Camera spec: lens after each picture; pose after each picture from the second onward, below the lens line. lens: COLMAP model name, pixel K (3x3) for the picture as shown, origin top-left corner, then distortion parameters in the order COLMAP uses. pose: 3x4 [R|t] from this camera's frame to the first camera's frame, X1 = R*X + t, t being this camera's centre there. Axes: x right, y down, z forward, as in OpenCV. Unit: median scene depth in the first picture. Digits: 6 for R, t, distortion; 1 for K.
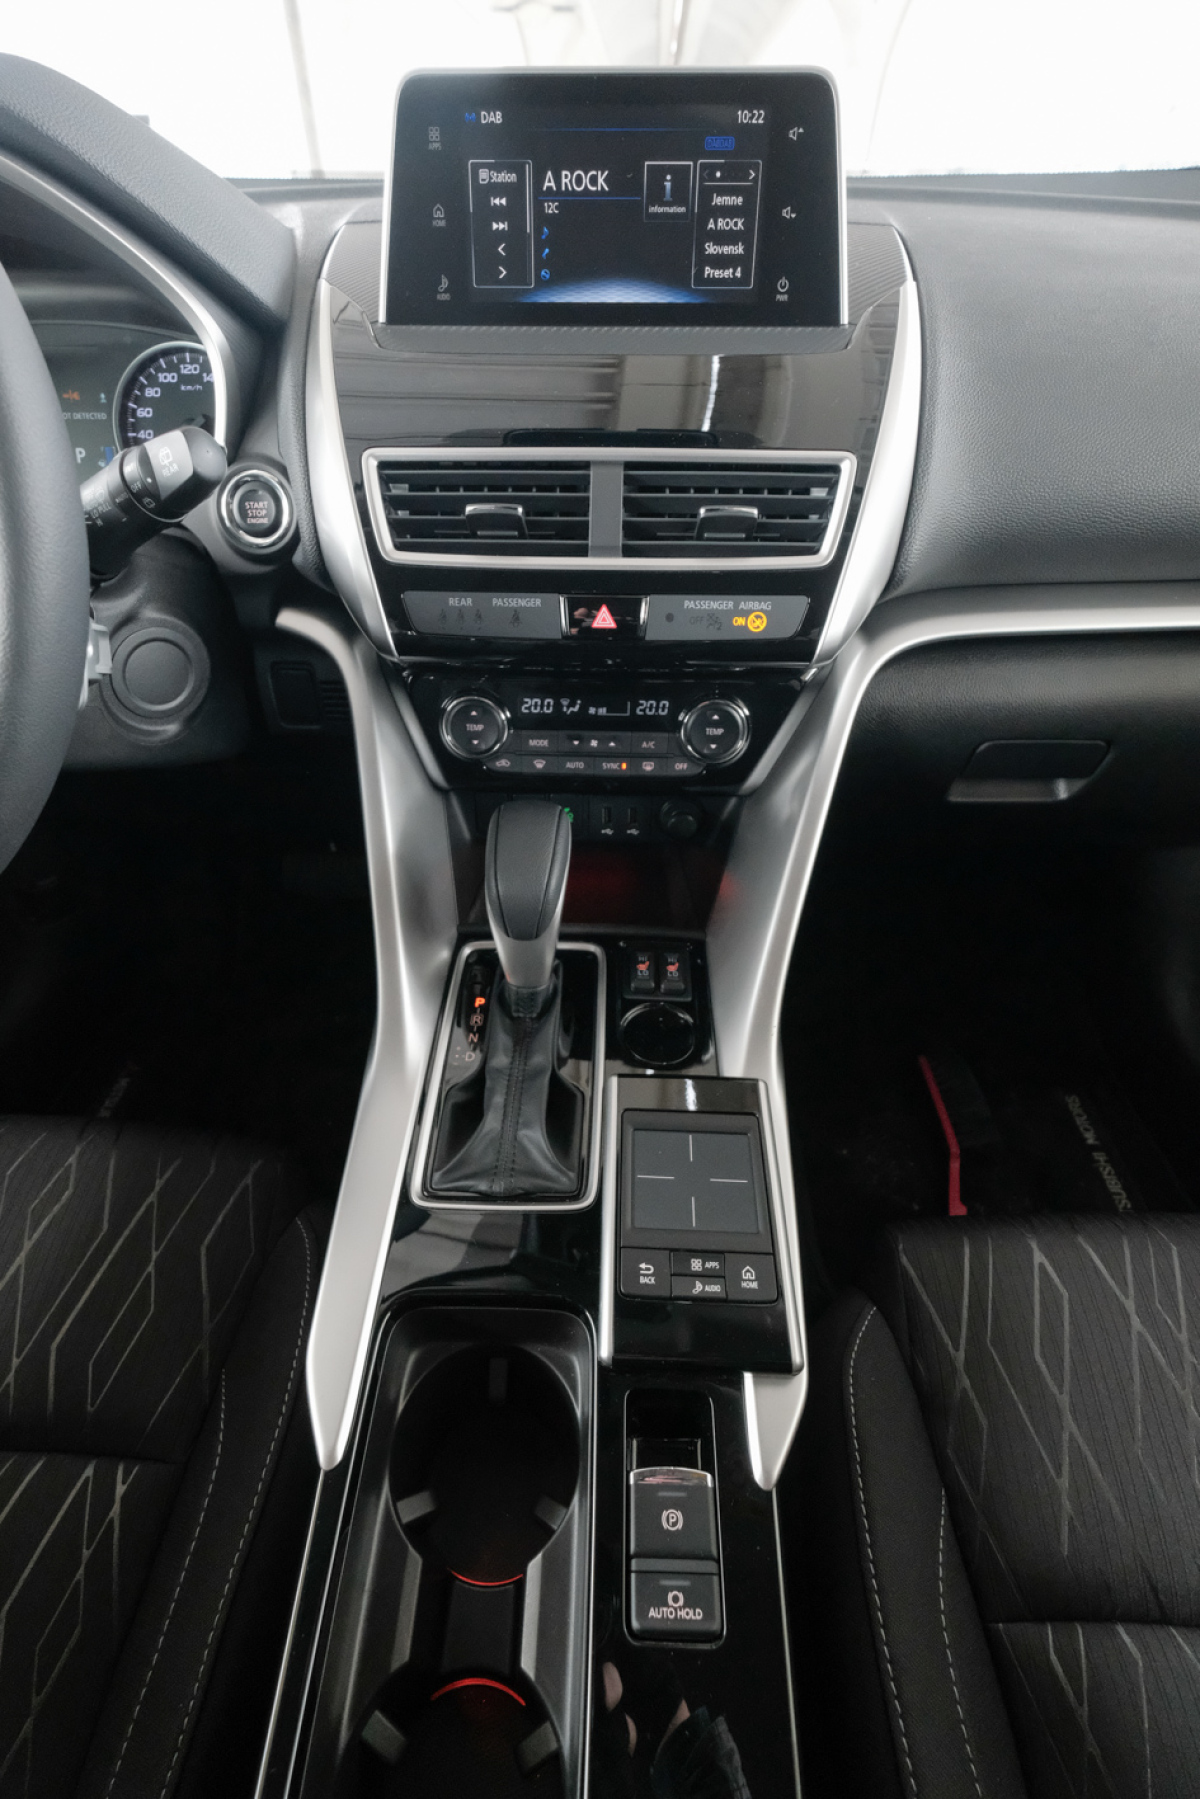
lens RADIAL K [[789.9, 0, 592.3], [0, 789.9, 899.9], [0, 0, 1]] dist [-0.002597, -0.000200]
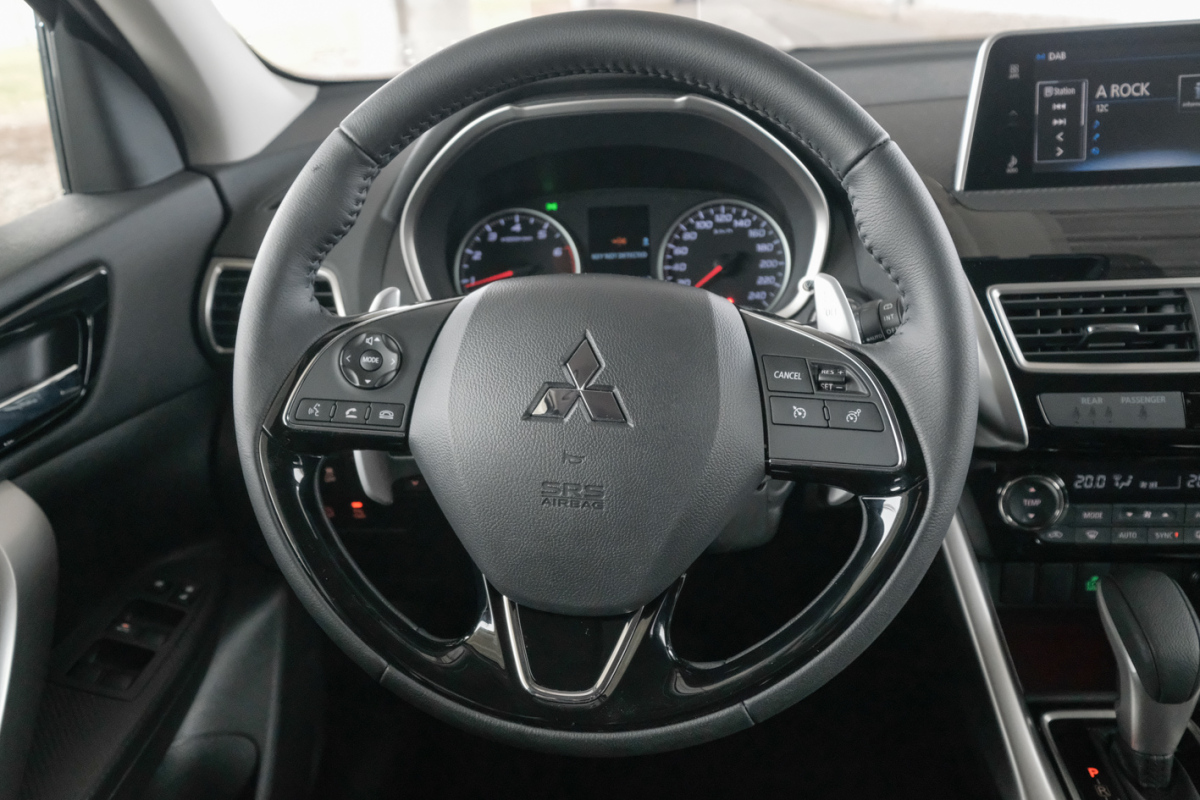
lens RADIAL K [[929.3, 0, 584.4], [0, 929.3, 398.4], [0, 0, 1]] dist [0.006443, 0.003340]
pose [[0.996032, -0.032574, -0.082817, -0.797605], [0.005760, 0.952247, -0.305275, 0.041741], [0.088806, 0.303587, 0.948656, -0.391678]]
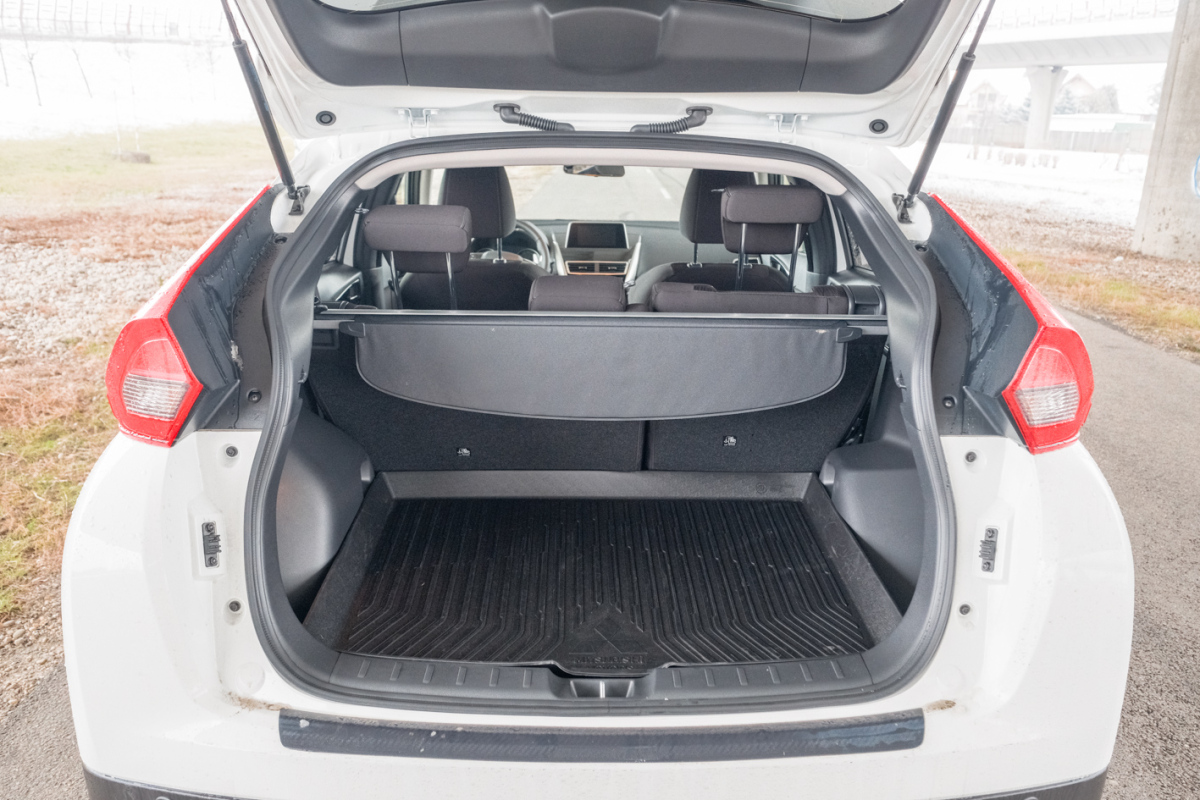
lens RADIAL K [[1011.7, 0, 599.8], [0, 1011.7, 432.3], [0, 0, 1]] dist [-0.003313, -0.002286]
pose [[0.998890, -0.002204, 0.047043, -0.421177], [0.021411, 0.910952, -0.411957, 5.016871], [-0.041945, 0.412507, 0.909988, -7.301310]]
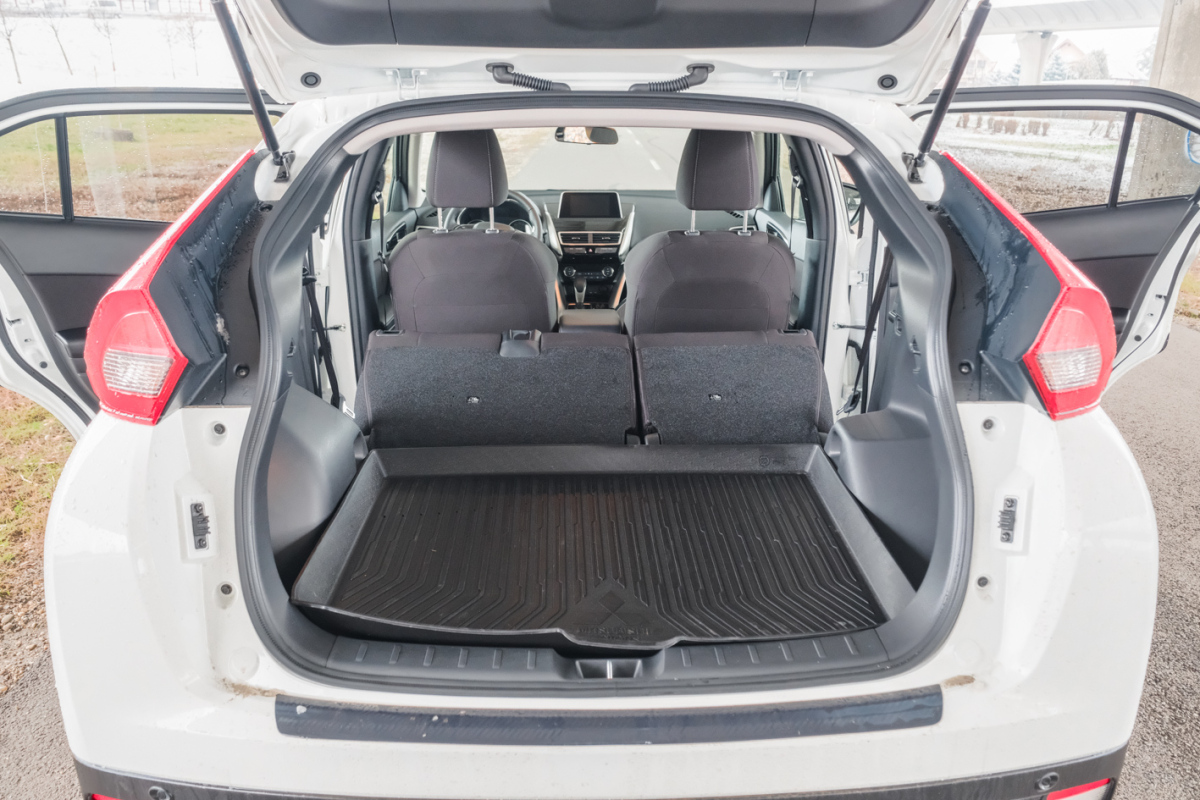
lens RADIAL K [[1011.7, 0, 599.8], [0, 1011.7, 432.3], [0, 0, 1]] dist [-0.003313, -0.002286]
pose [[0.998325, -0.016755, 0.055374, -0.457237], [0.037020, 0.920538, -0.388894, 4.967804], [-0.044458, 0.390293, 0.919617, -7.166672]]
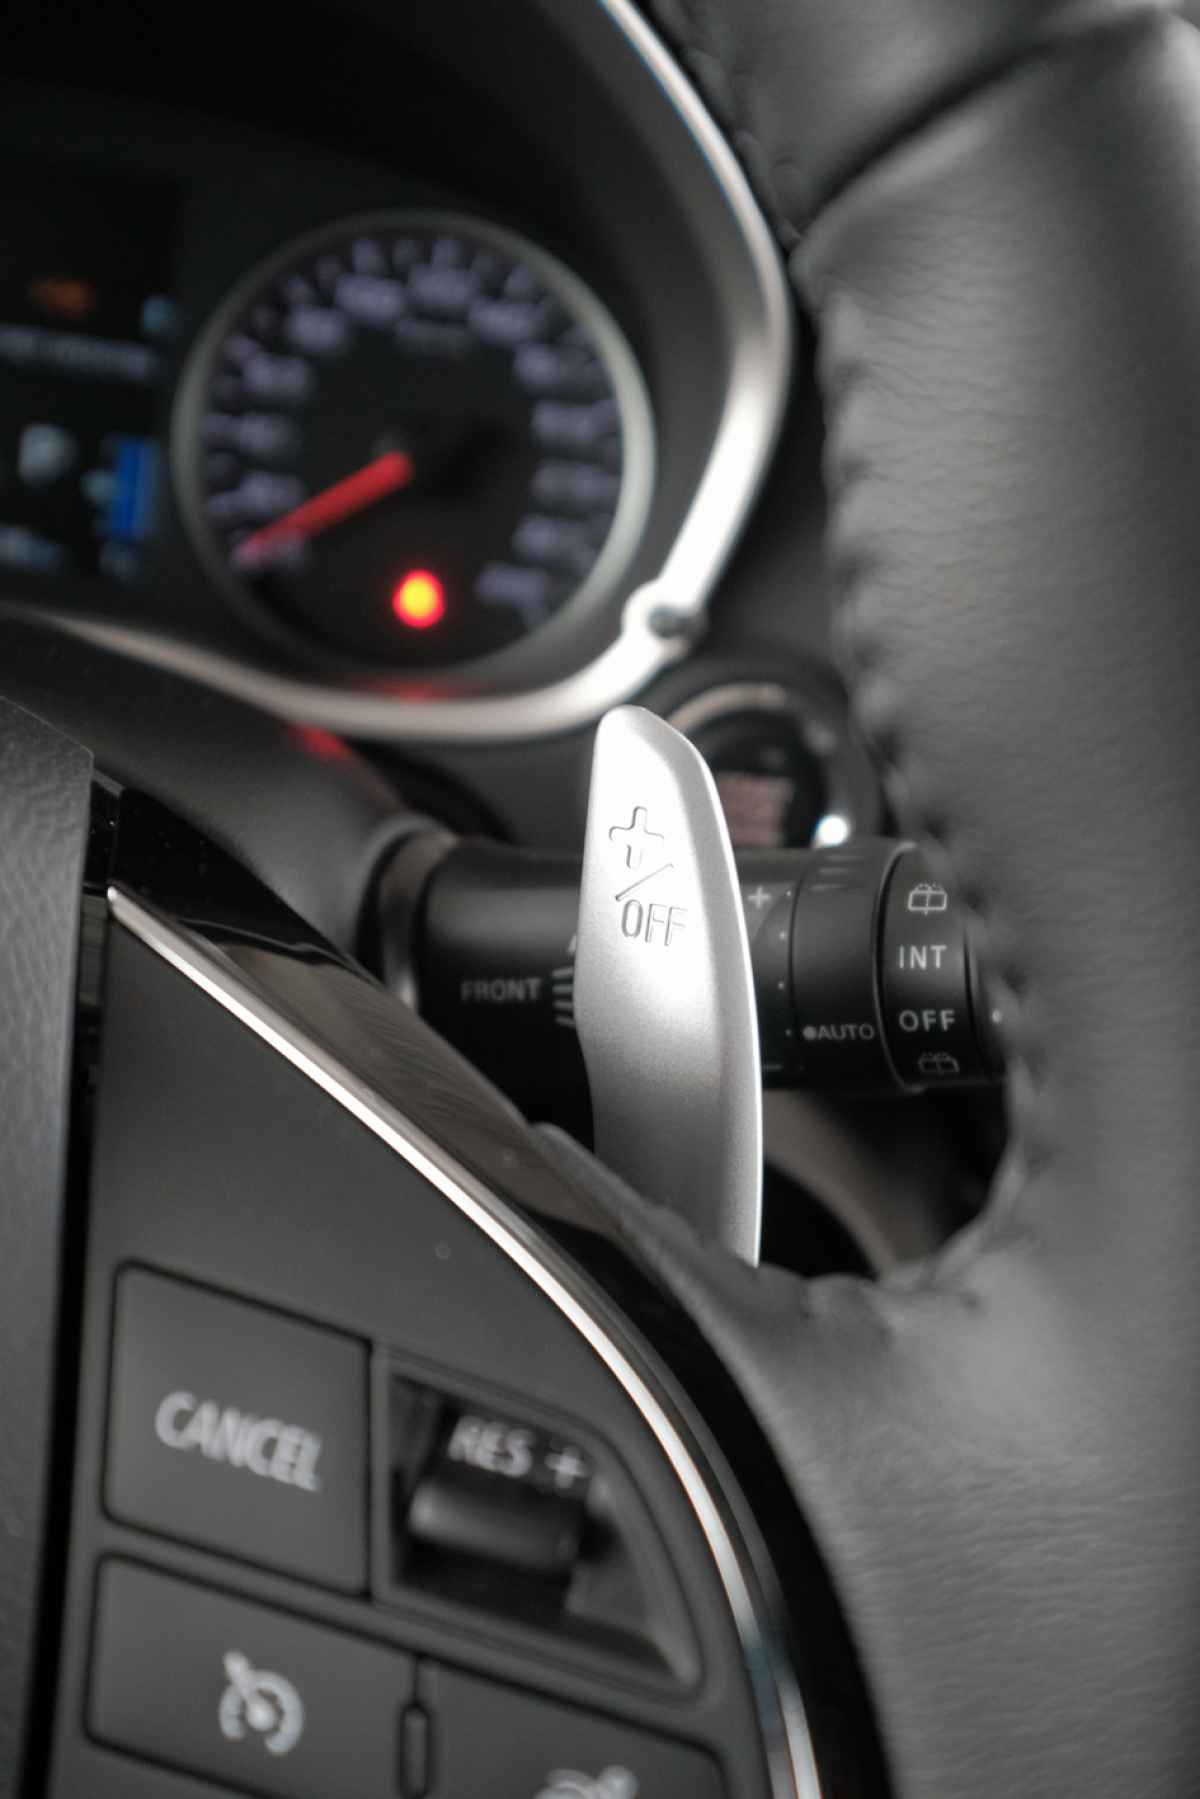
lens RADIAL K [[1856.8, 0, 599.6], [0, 1856.8, 899.1], [0, 0, 1]] dist [0.006643, 0.004834]
pose [[0.987760, 0.126937, 0.090645, -0.624781], [-0.110907, 0.980193, -0.164078, -0.371071], [-0.109677, 0.152017, 0.982274, 0.308801]]
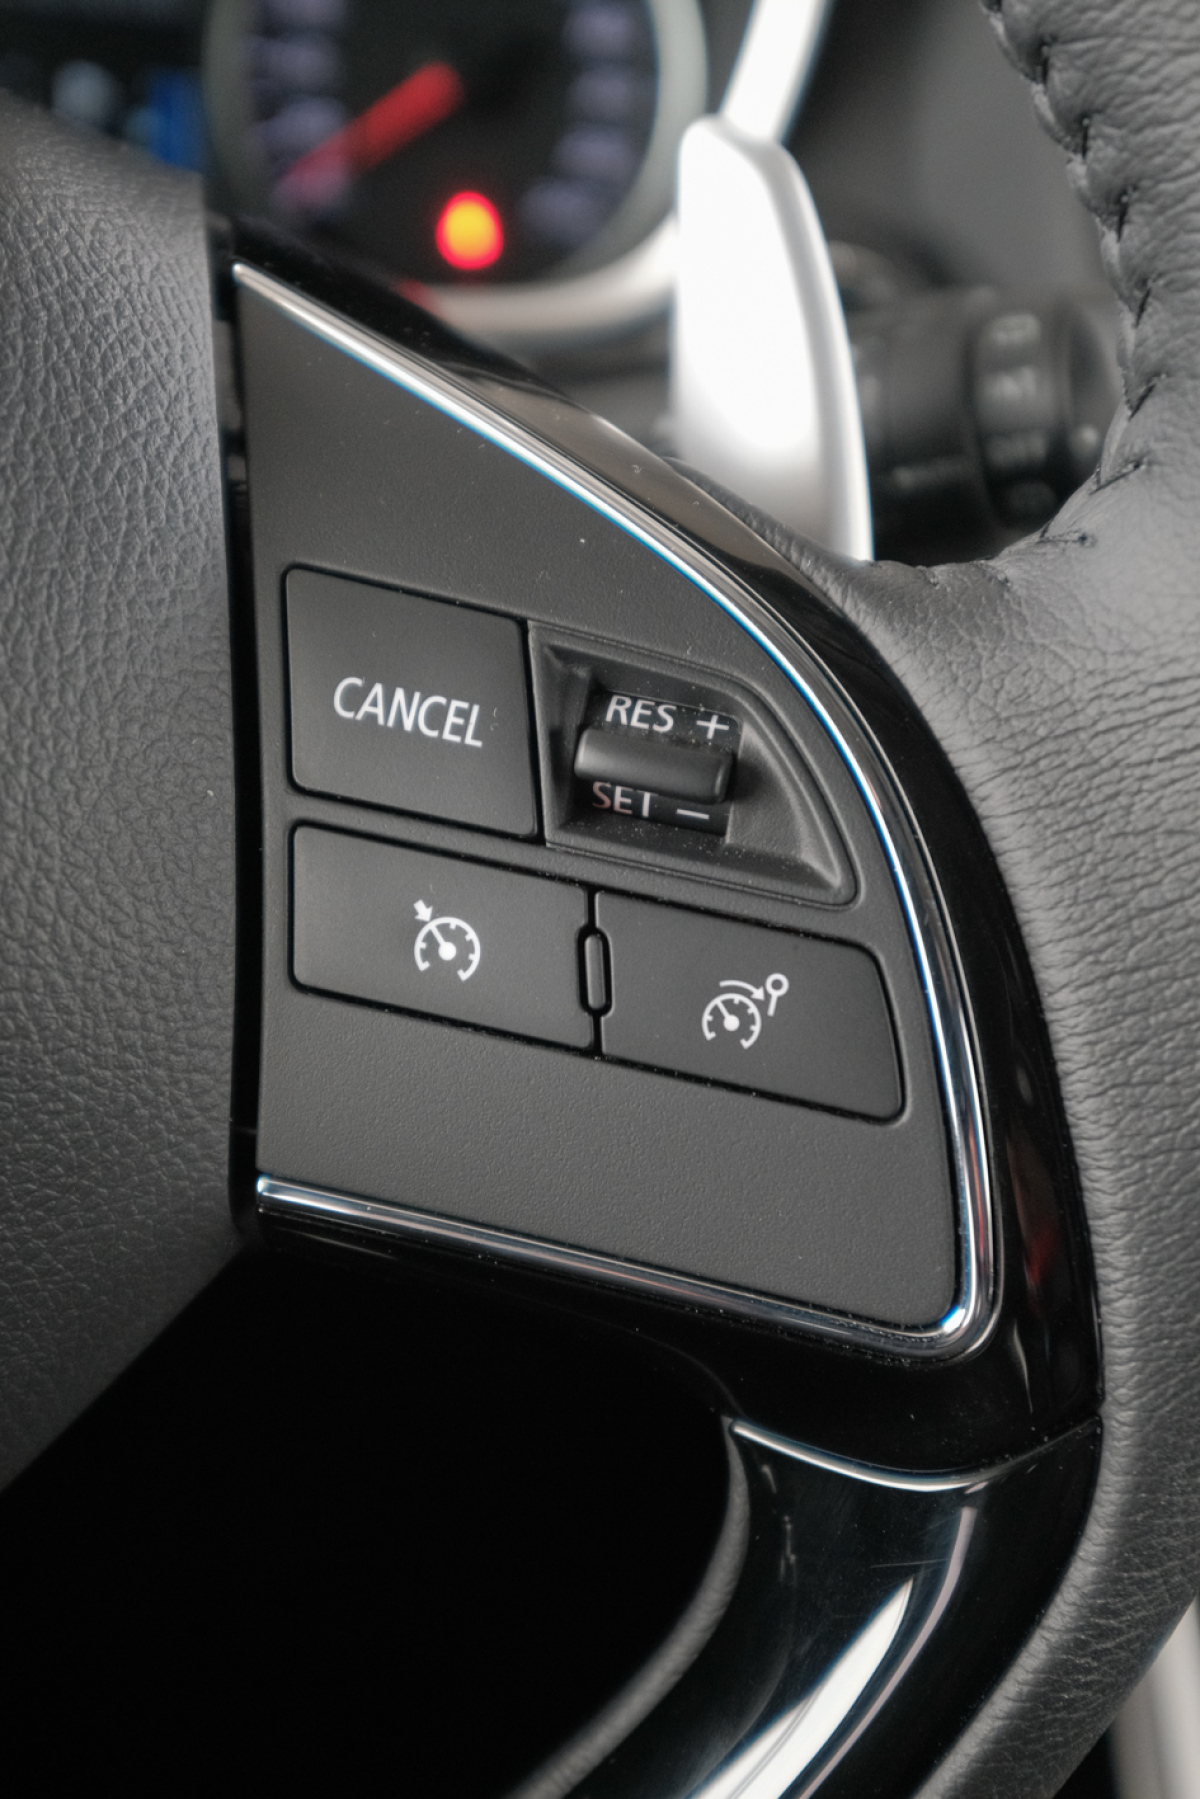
lens RADIAL K [[1856.8, 0, 599.6], [0, 1856.8, 899.1], [0, 0, 1]] dist [0.006643, 0.004834]
pose [[0.995535, 0.059659, 0.073154, -0.633890], [-0.055665, 0.996908, -0.055469, -0.264908], [-0.076237, 0.051149, 0.995777, 0.297959]]
